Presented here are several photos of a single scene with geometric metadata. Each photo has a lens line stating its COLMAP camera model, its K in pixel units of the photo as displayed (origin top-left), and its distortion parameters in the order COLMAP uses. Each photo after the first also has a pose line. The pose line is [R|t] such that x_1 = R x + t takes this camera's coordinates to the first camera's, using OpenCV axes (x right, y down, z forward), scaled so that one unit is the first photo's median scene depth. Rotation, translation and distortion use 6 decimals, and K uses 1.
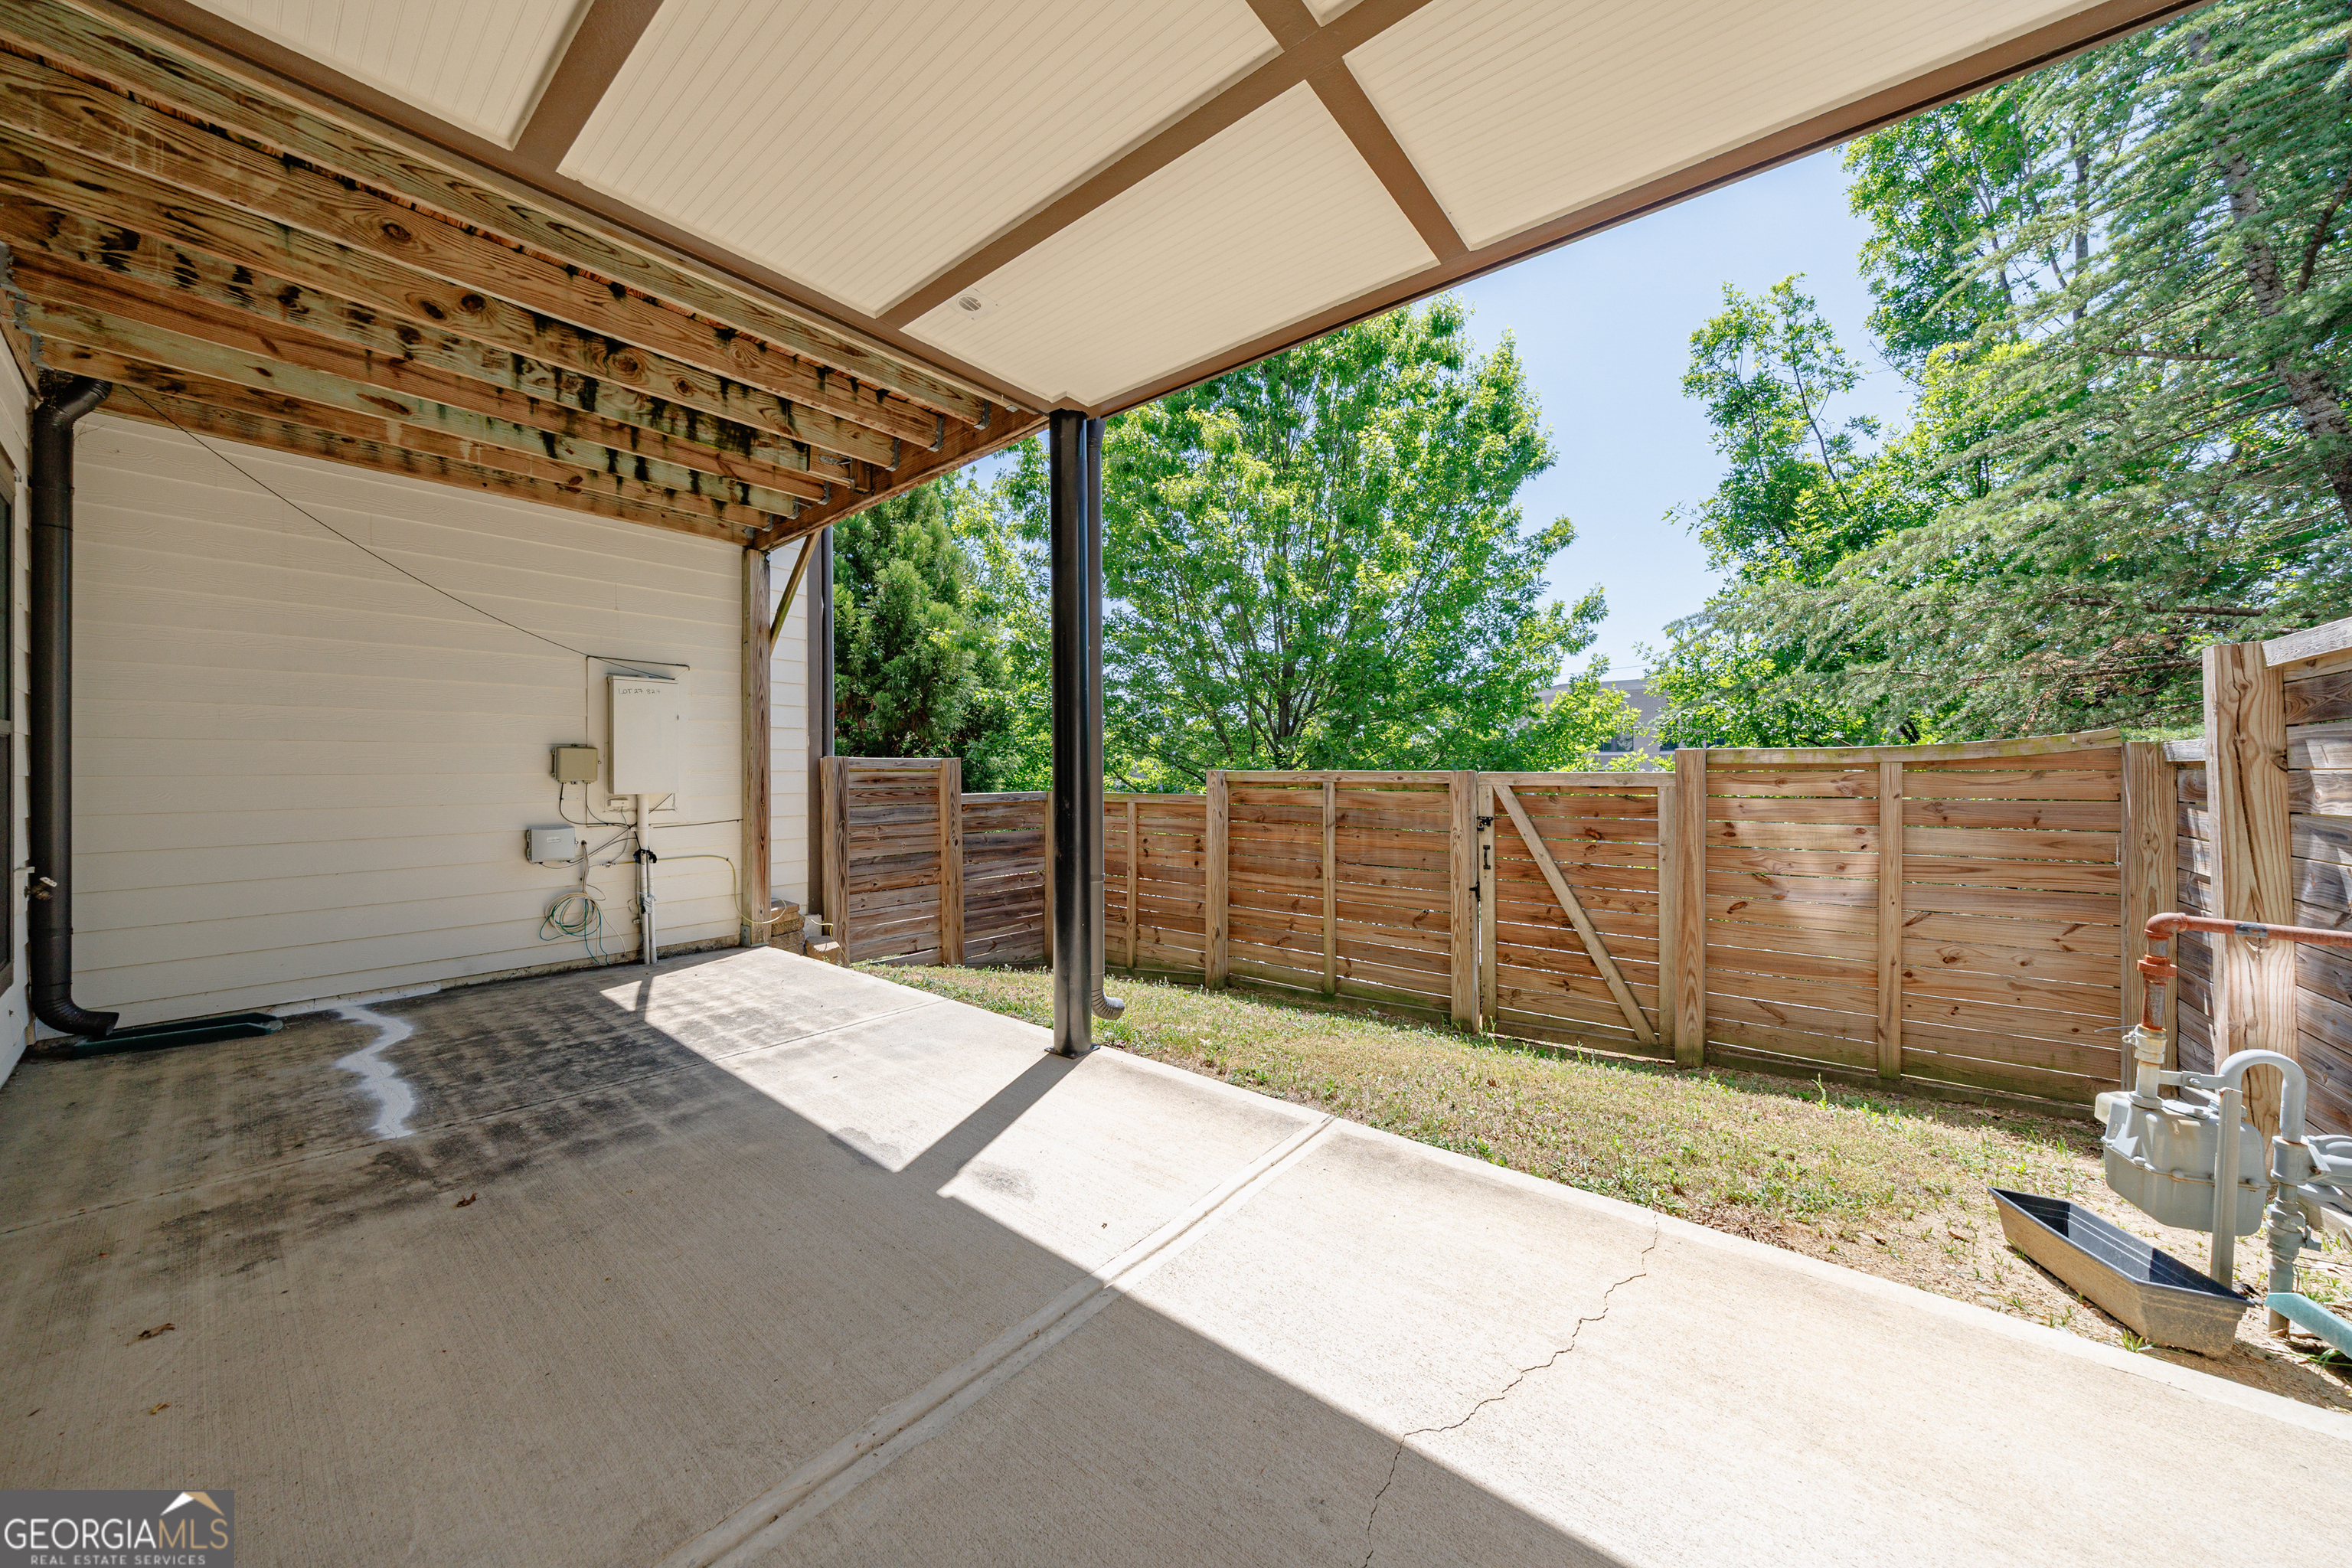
lens RADIAL K [[842.4, 0, 1131.6], [0, 842.4, 768.6], [0, 0, 1]] dist [0.000425, -0.003101]
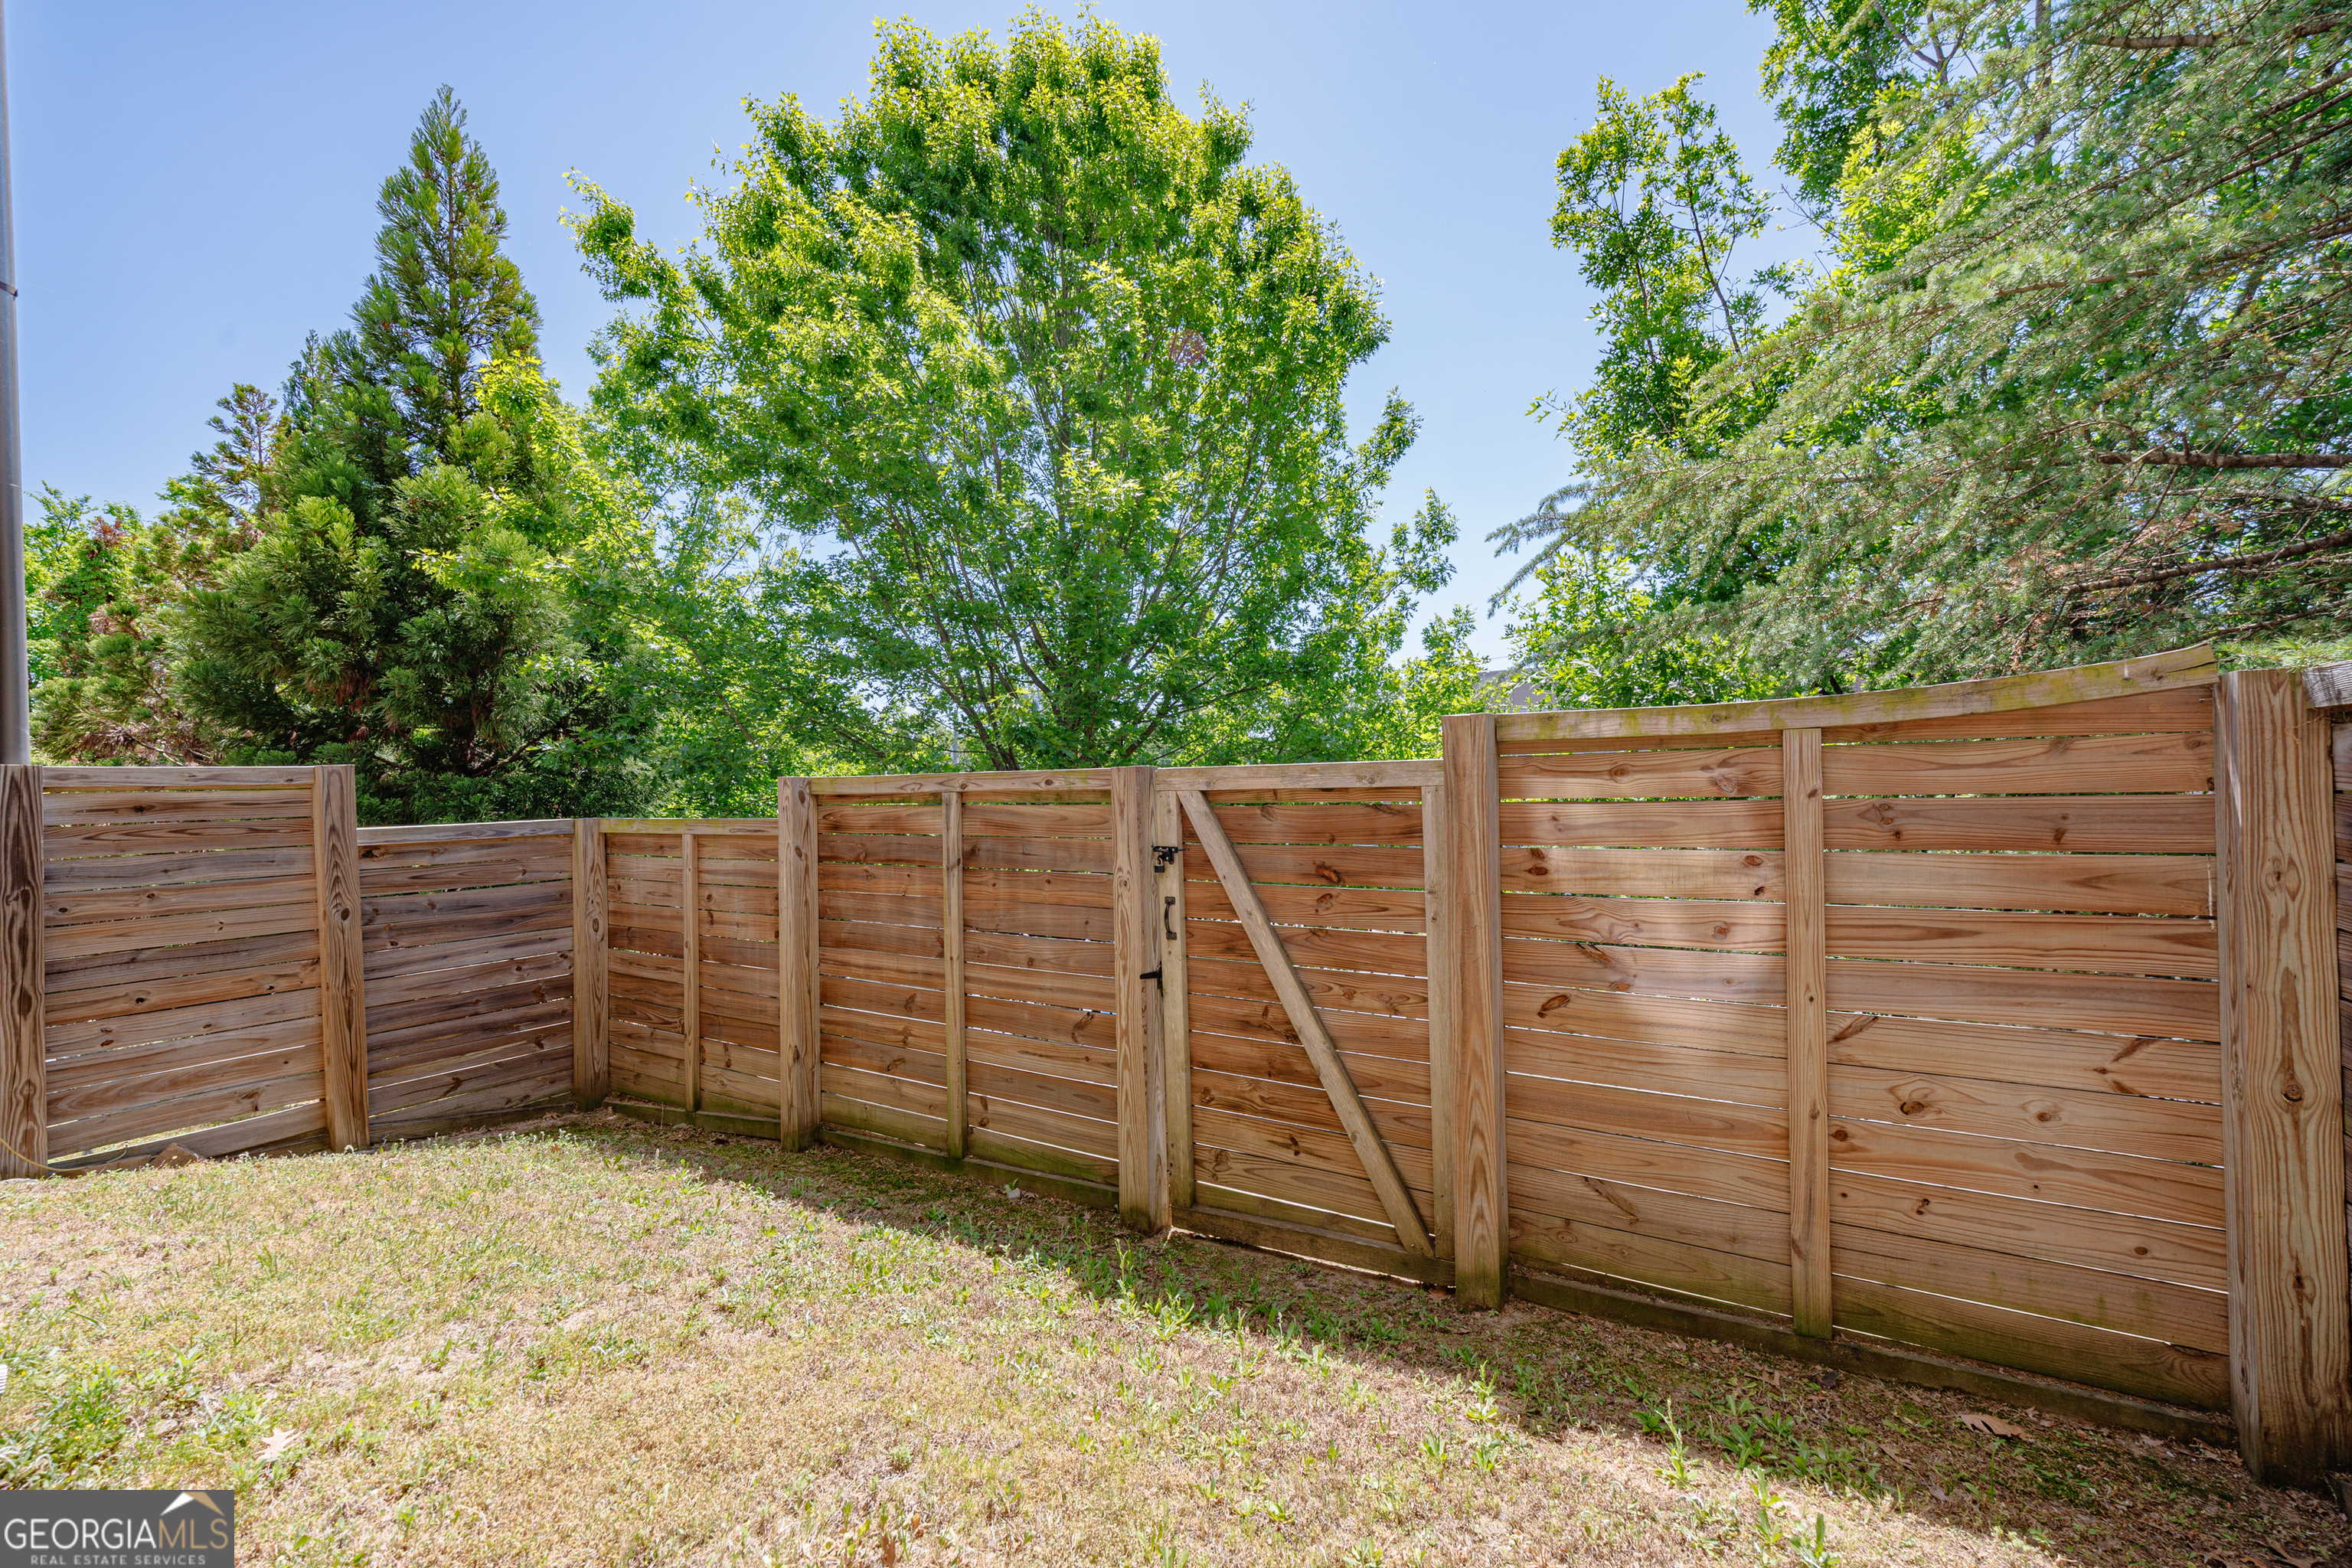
lens RADIAL K [[974.0, 0, 1176.0], [0, 974.0, 784.0], [0, 0, 1]] dist [0.004109, -0.000393]
pose [[0.989528, -0.021246, 0.142766, 0.326104], [0.021043, 0.999774, 0.002937, 0.012848], [-0.142796, 0.000098, 0.989752, 0.344673]]
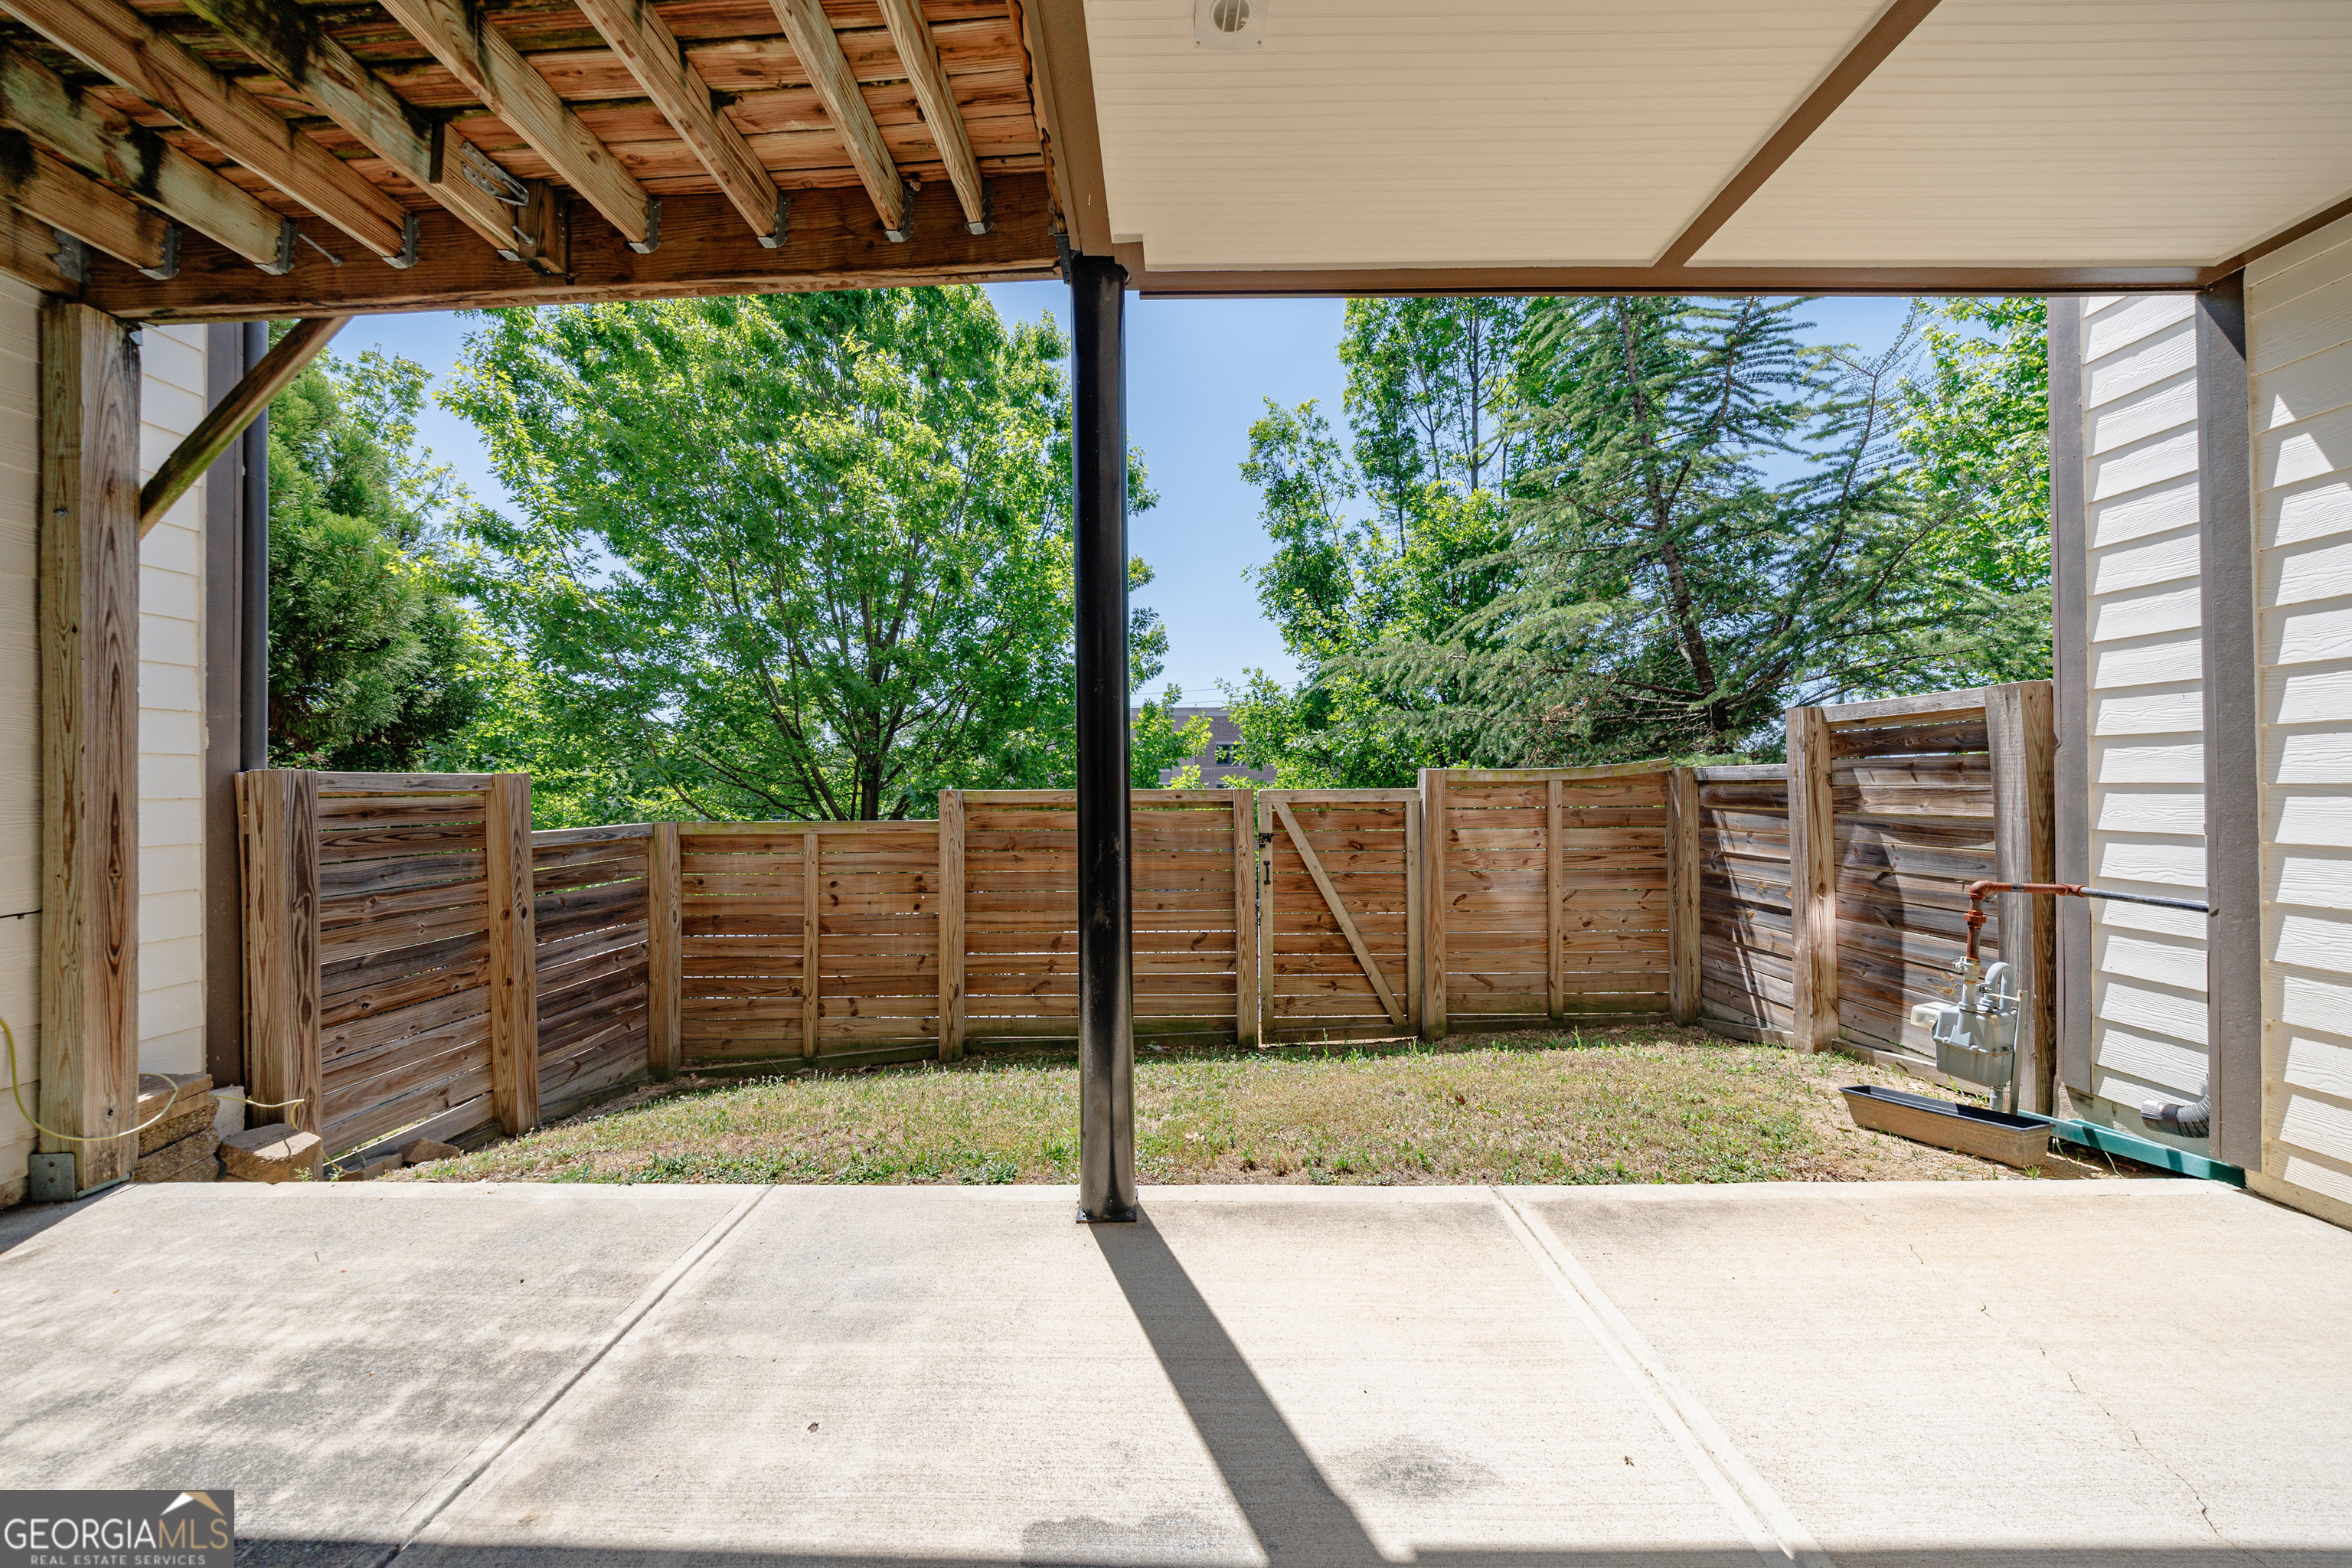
lens RADIAL K [[825.1, 0, 1168.7], [0, 825.1, 777.5], [0, 0, 1]] dist [0.001502, -0.002994]
pose [[0.754005, 0.001409, 0.656867, -0.320374], [0.004370, 0.999965, -0.007161, -0.004392], [-0.656854, 0.008270, 0.753972, 0.313159]]
